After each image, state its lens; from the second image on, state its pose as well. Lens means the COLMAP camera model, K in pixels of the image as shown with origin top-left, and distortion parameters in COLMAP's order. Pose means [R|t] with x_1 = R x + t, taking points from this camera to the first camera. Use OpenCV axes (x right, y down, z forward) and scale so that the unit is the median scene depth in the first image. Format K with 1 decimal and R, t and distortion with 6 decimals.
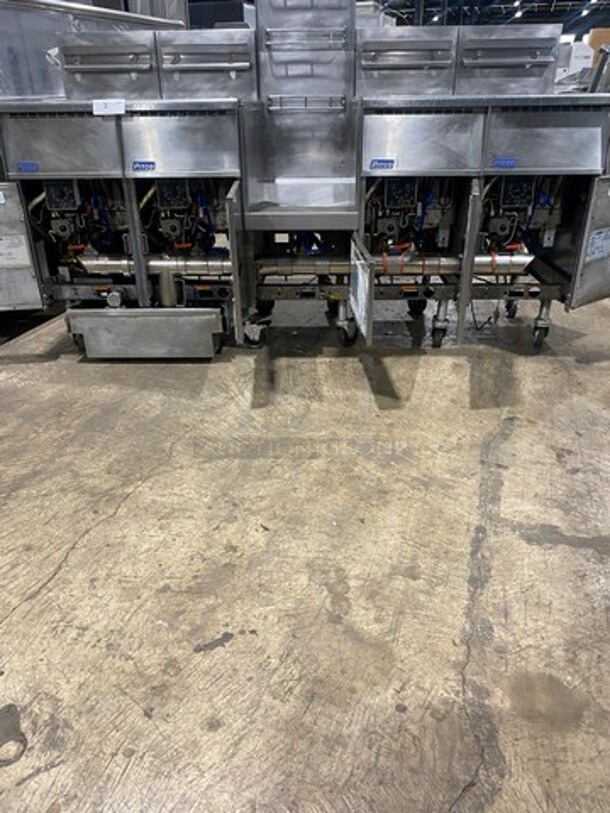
lens RADIAL K [[618.8, 0, 297.2], [0, 618.8, 403.5], [0, 0, 1]] dist [0.022932, -0.014145]
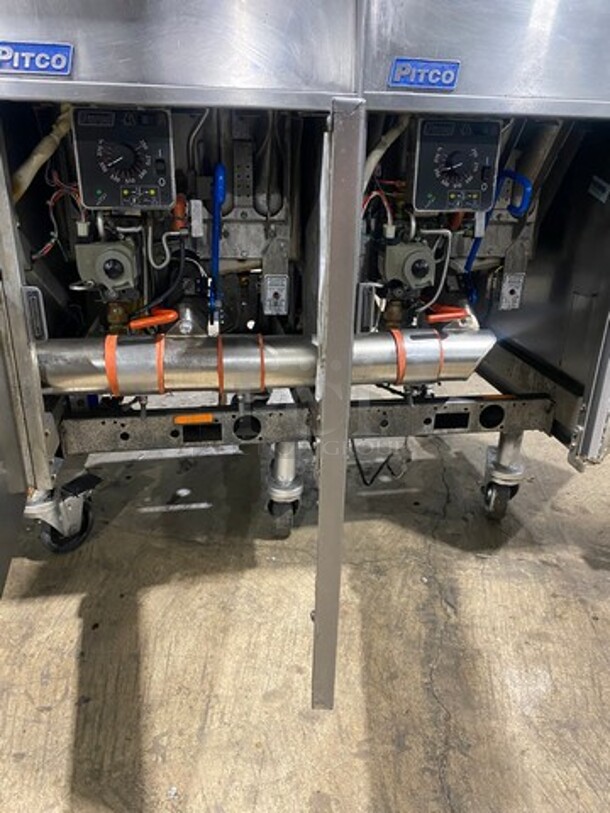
lens RADIAL K [[618.8, 0, 303.2], [0, 618.8, 400.3], [0, 0, 1]] dist [0.022932, -0.014145]
pose [[0.977963, -0.049668, 0.202786, 0.174064], [0.062539, 0.996381, -0.057558, -0.178080], [-0.199193, 0.068971, 0.977530, 0.624444]]
